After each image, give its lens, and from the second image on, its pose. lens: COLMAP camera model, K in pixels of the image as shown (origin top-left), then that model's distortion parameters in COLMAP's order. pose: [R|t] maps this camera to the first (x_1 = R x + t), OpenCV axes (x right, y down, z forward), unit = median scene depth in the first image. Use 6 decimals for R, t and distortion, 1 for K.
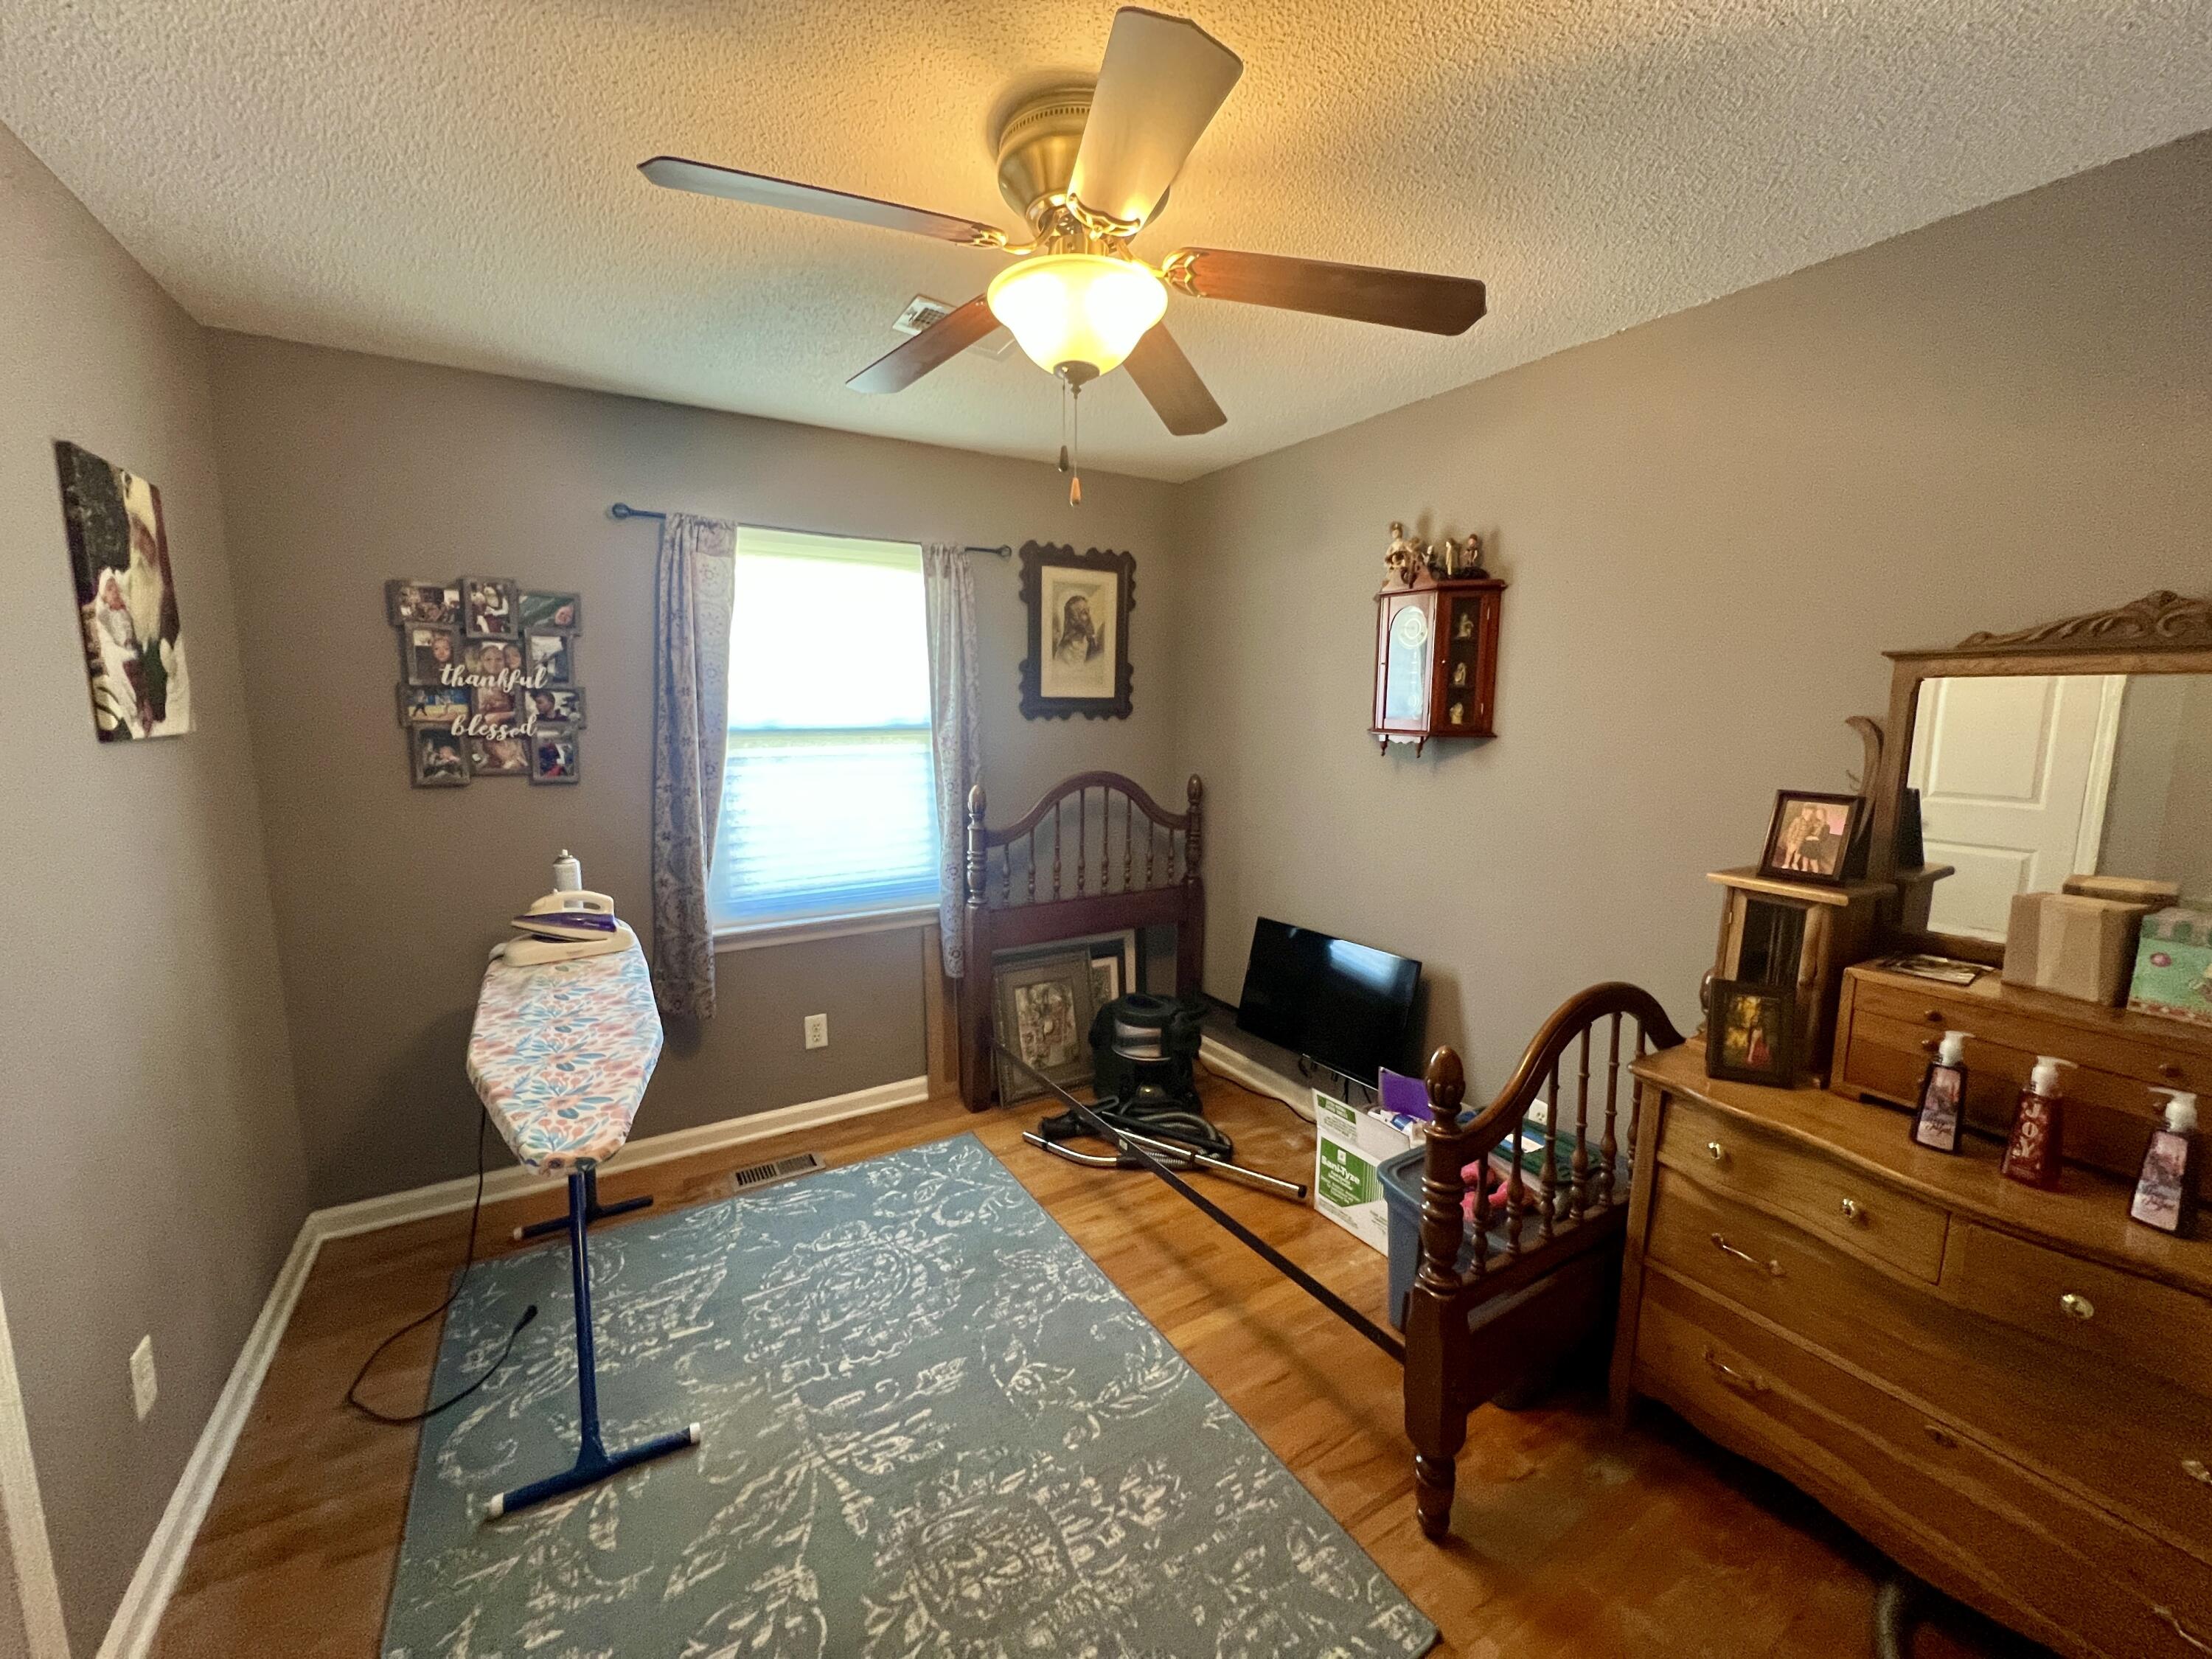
lens RADIAL K [[886.4, 0, 1095.6], [0, 886.4, 826.8], [0, 0, 1]] dist [0.000920, 0.000591]
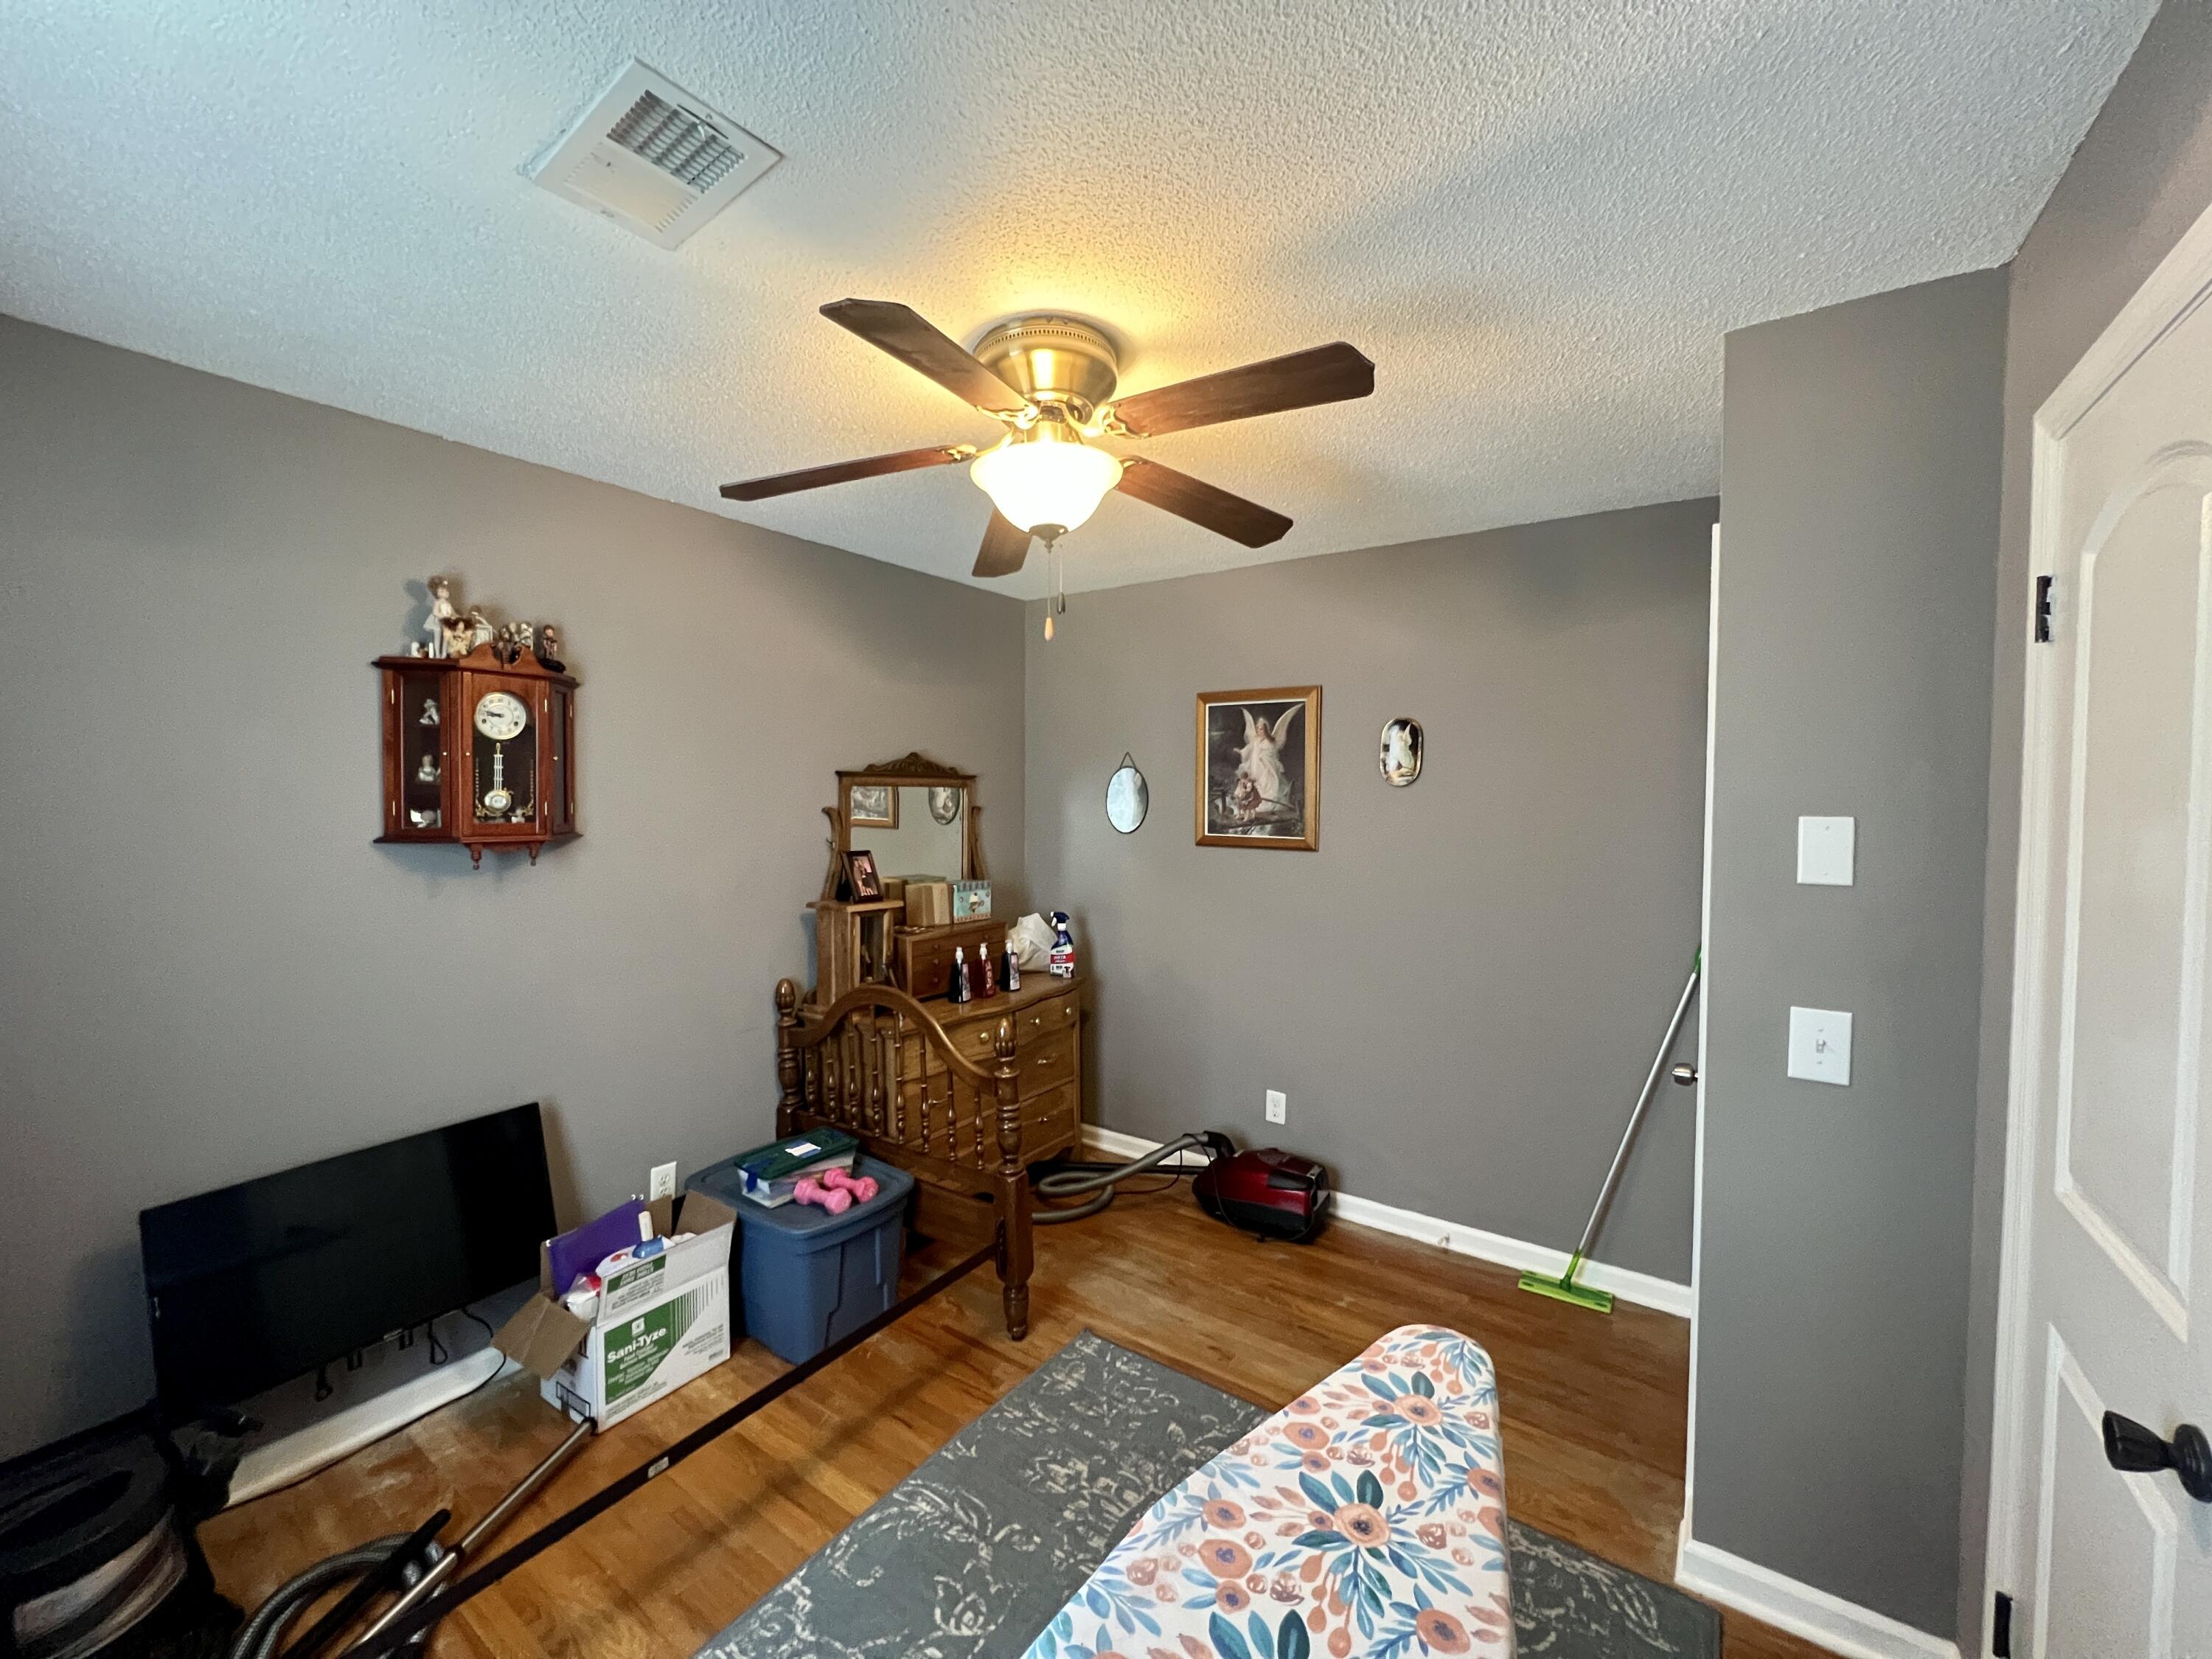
lens RADIAL K [[886.4, 0, 1095.6], [0, 886.4, 826.8], [0, 0, 1]] dist [0.000920, 0.000591]
pose [[-0.406575, -0.039750, 0.912752, -0.990501], [0.121805, 0.987776, 0.097274, -0.202348], [-0.905461, 0.150727, -0.396764, 1.281054]]
